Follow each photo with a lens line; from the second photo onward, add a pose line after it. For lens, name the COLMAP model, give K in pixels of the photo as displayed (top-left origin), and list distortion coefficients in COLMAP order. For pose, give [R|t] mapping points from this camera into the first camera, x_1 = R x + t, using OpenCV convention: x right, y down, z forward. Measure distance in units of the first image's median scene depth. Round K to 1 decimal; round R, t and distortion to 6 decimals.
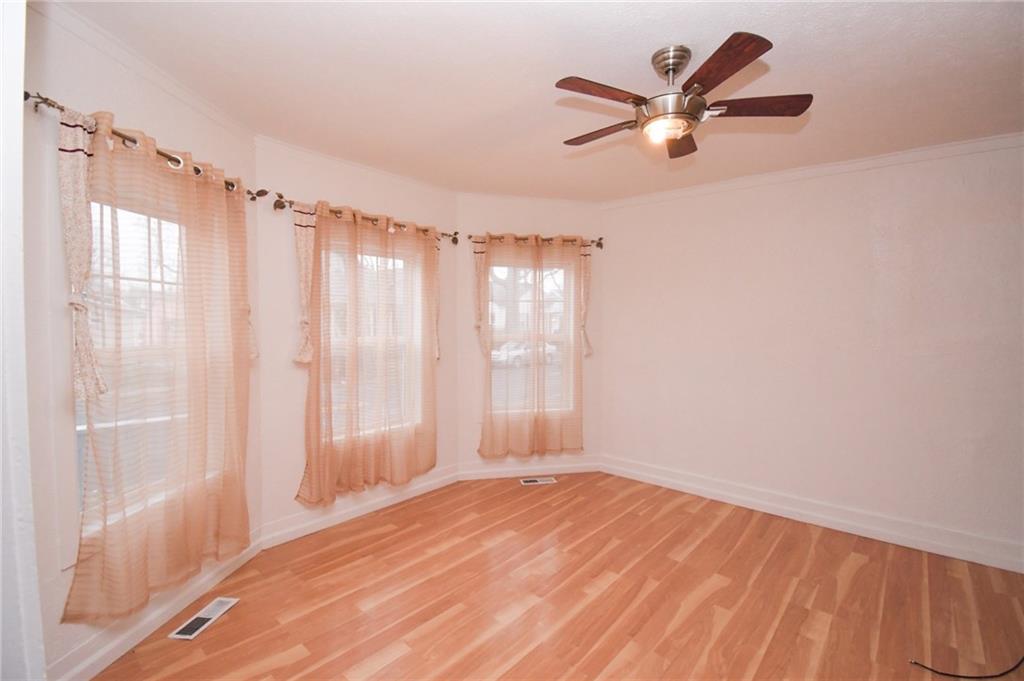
lens RADIAL K [[453.3, 0, 521.5], [0, 453.3, 331.7], [0, 0, 1]] dist [0.002309, -0.008955]
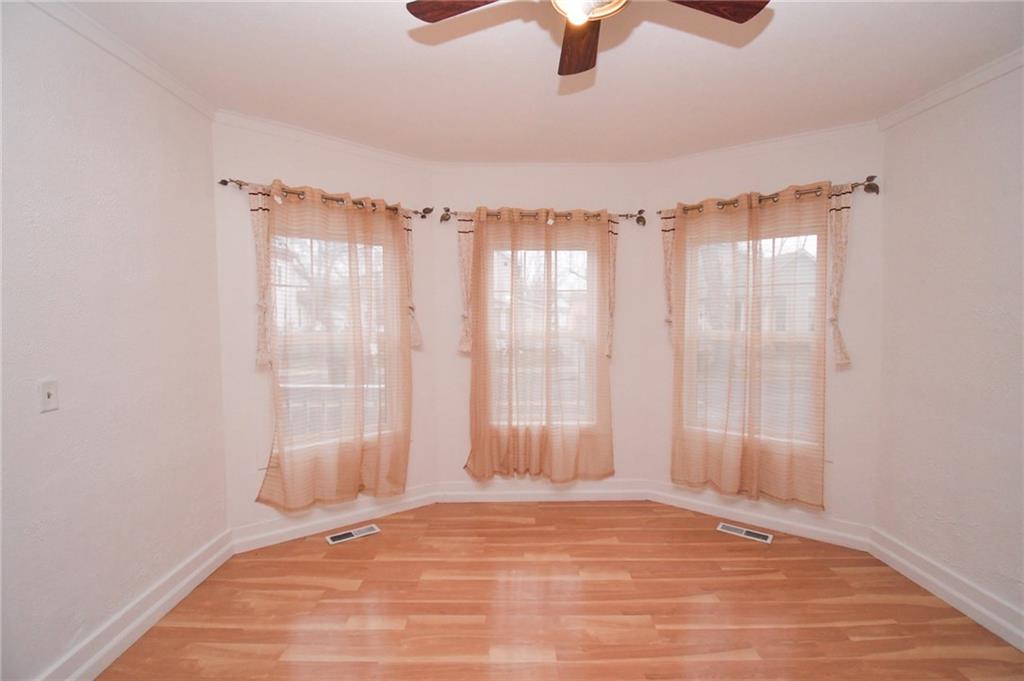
lens RADIAL K [[453.3, 0, 508.9], [0, 453.3, 335.8], [0, 0, 1]] dist [0.002309, -0.008955]
pose [[0.663300, 0.025914, -0.747905, 0.387771], [-0.008967, 0.999604, 0.026682, -0.004082], [0.748300, -0.010992, 0.663270, 0.279747]]
